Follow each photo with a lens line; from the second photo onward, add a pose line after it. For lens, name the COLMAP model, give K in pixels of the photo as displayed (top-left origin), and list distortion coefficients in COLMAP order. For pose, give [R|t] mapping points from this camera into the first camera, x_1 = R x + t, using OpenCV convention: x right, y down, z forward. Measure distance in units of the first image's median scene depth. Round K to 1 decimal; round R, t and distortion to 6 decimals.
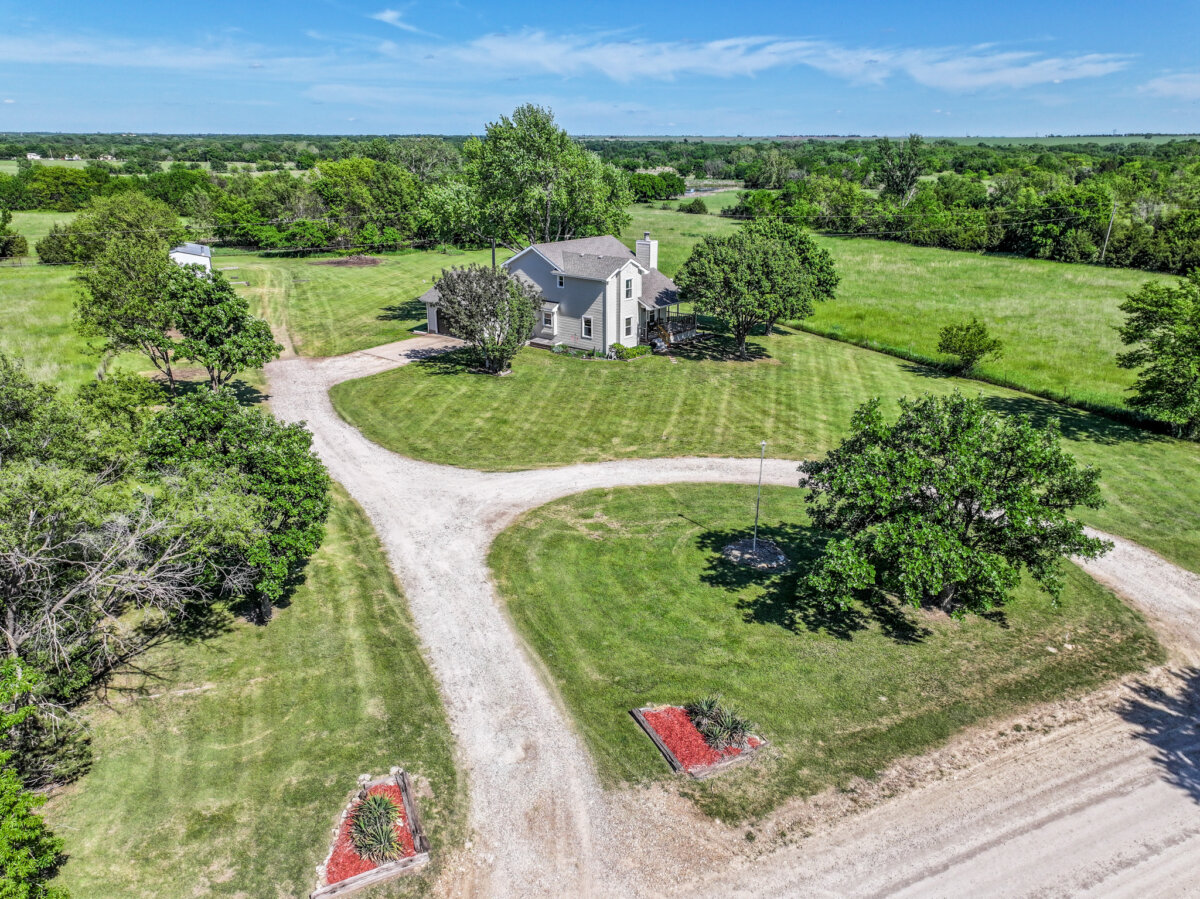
lens RADIAL K [[839.7, 0, 600.9], [0, 839.7, 455.3], [0, 0, 1]] dist [-0.024790, 0.022649]
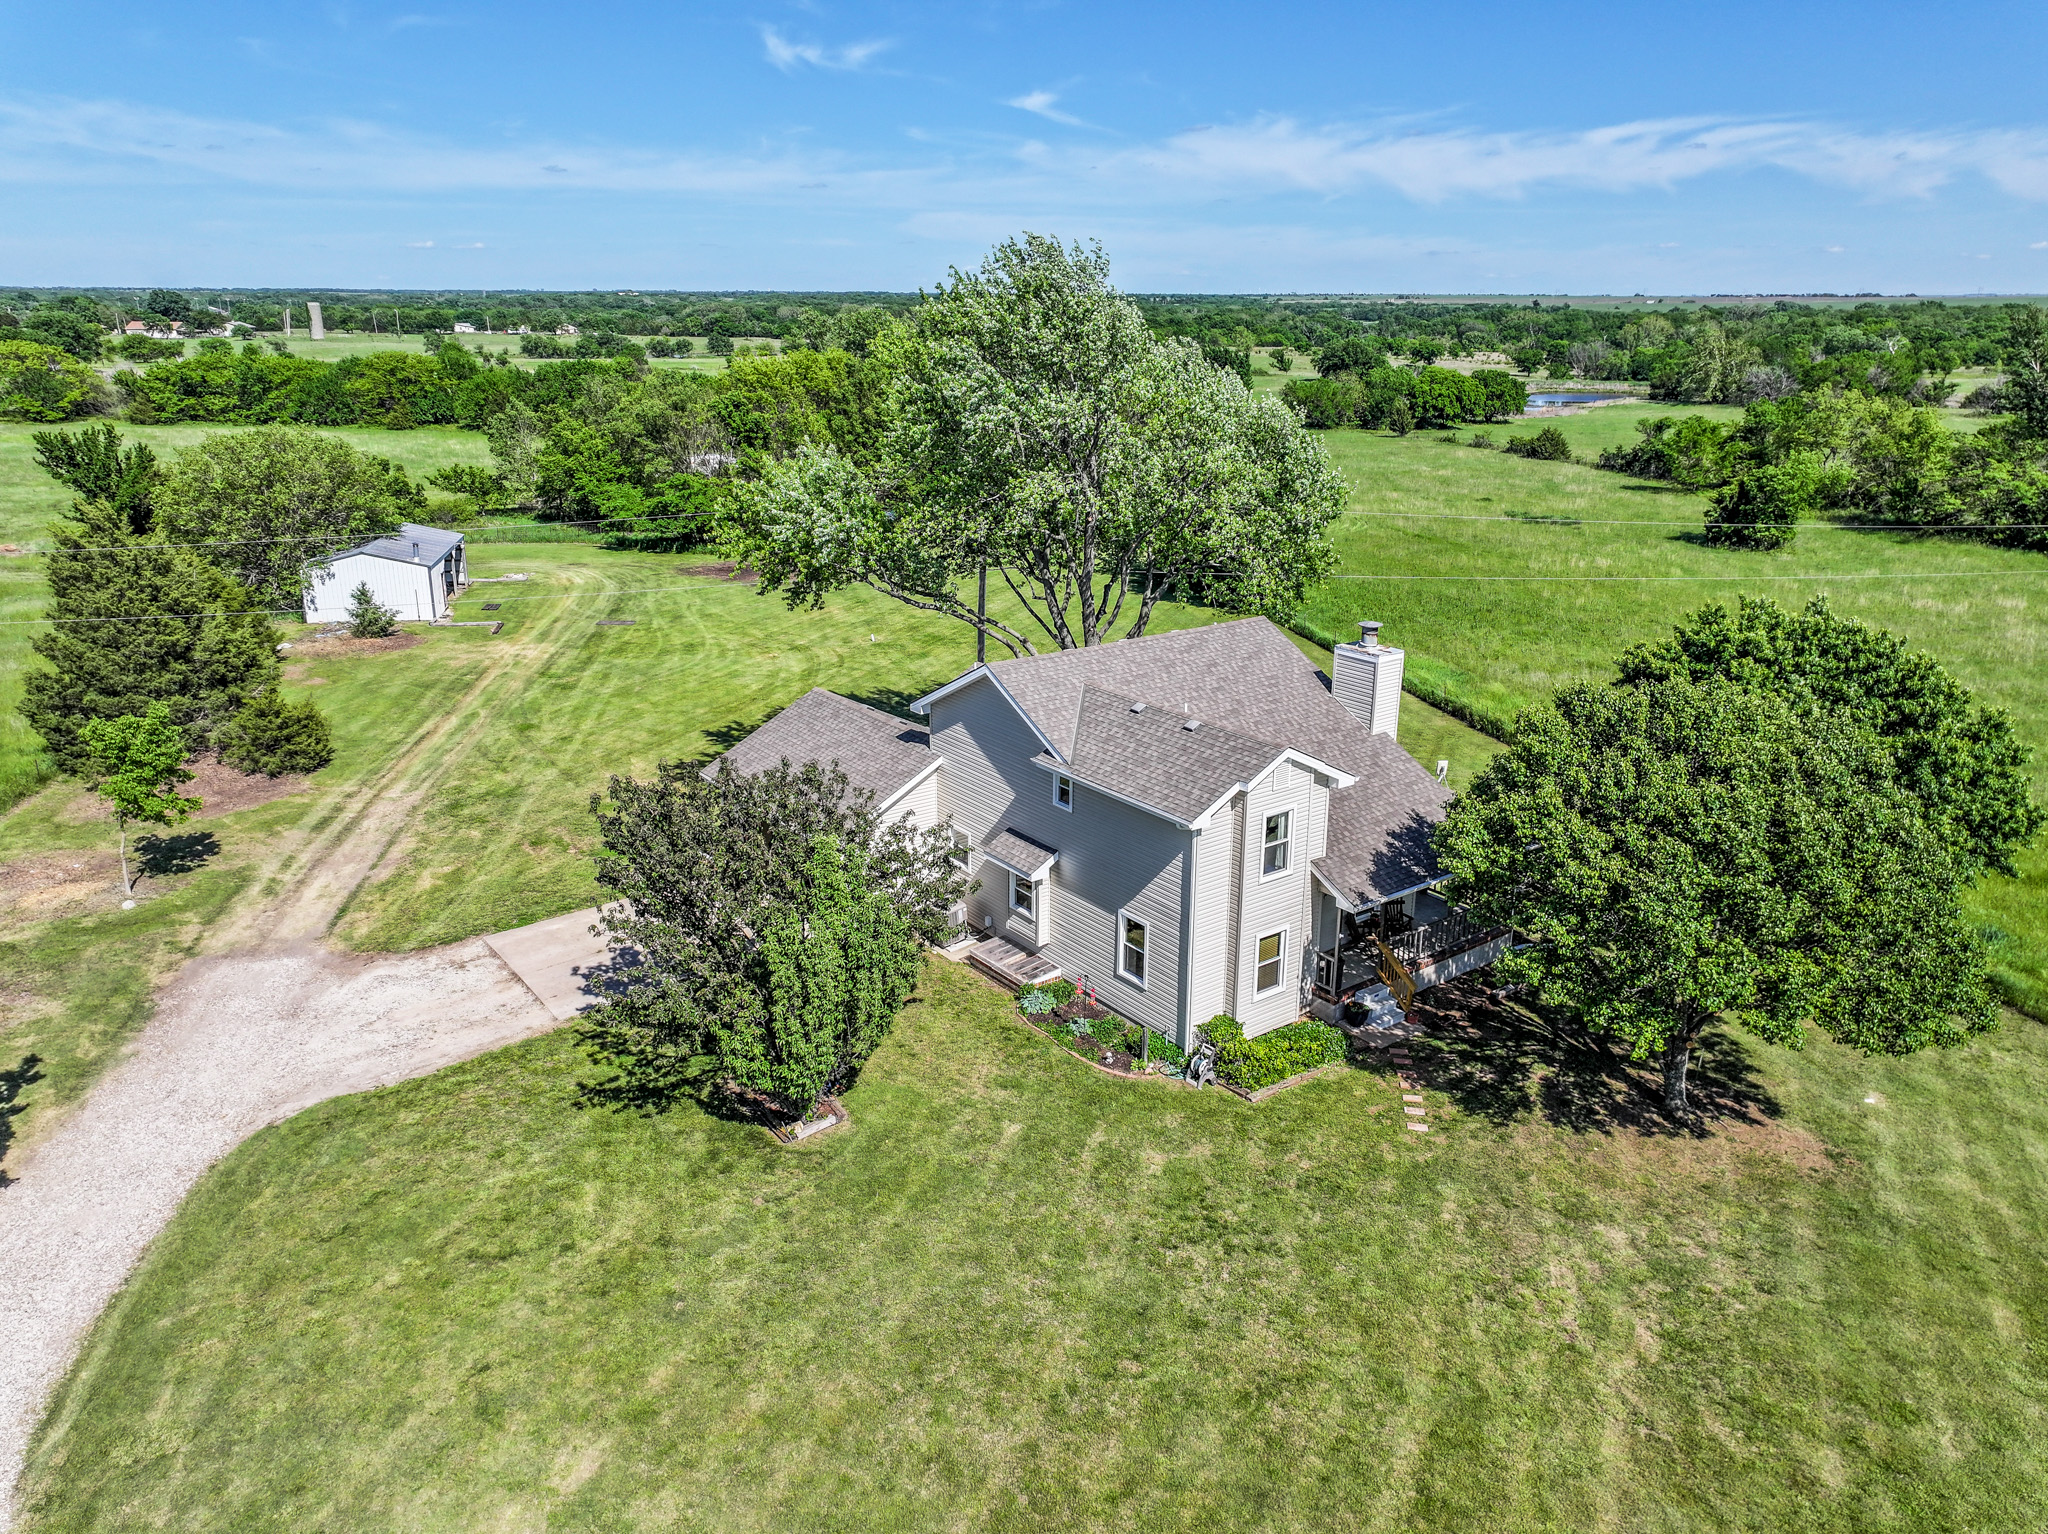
lens RADIAL K [[1433.0, 0, 1026.1], [0, 1433.0, 750.9], [0, 0, 1]] dist [-0.024790, 0.022649]
pose [[0.972736, 0.068747, -0.221491, 0.021177], [-0.080857, 0.995661, -0.046068, -0.074482], [0.217362, 0.062721, 0.974074, 0.181959]]
